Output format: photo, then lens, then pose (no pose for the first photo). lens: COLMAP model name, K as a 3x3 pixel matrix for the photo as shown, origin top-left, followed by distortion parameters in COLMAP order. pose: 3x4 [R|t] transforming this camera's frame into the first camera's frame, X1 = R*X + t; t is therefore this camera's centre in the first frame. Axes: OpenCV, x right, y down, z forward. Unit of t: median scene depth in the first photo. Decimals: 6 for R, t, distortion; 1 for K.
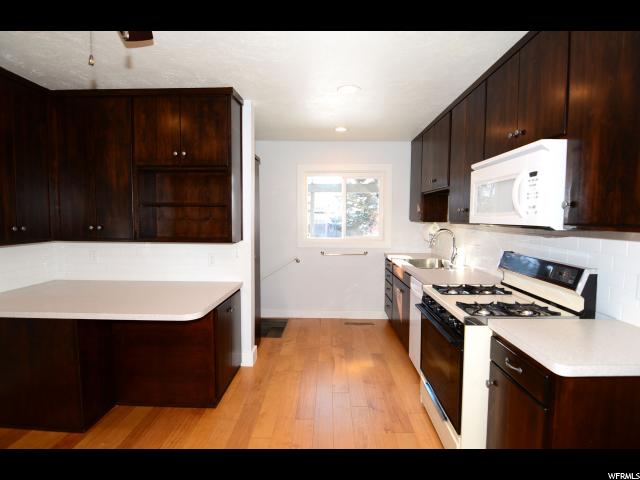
lens RADIAL K [[324.6, 0, 325.3], [0, 324.6, 235.9], [0, 0, 1]] dist [-0.005747, -0.002505]
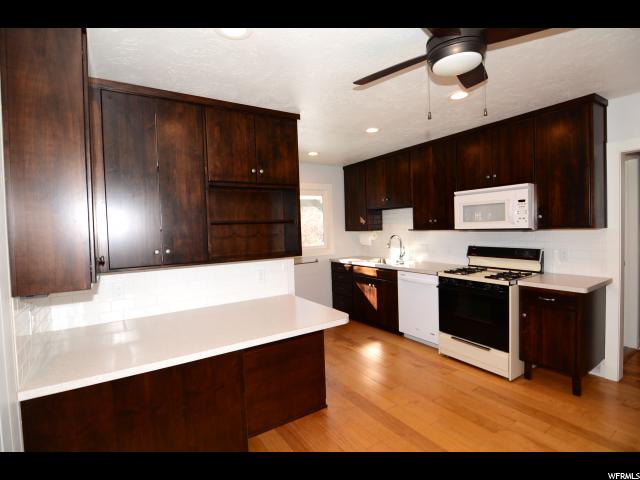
lens RADIAL K [[324.6, 0, 320.1], [0, 324.6, 235.0], [0, 0, 1]] dist [-0.005747, -0.002505]
pose [[0.826972, -0.046948, 0.560280, -0.766281], [0.068891, 0.997460, -0.018102, -0.022684], [-0.558007, 0.053568, 0.828105, 0.063440]]
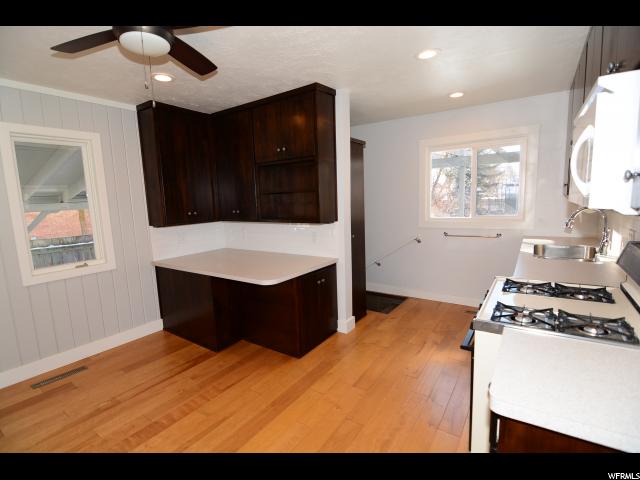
lens RADIAL K [[324.6, 0, 327.3], [0, 324.6, 239.5], [0, 0, 1]] dist [-0.005747, -0.002505]
pose [[0.834315, 0.040536, -0.549795, 0.331648], [0.008676, 0.996204, 0.086615, -0.020622], [0.551219, -0.077034, 0.830797, 0.057008]]
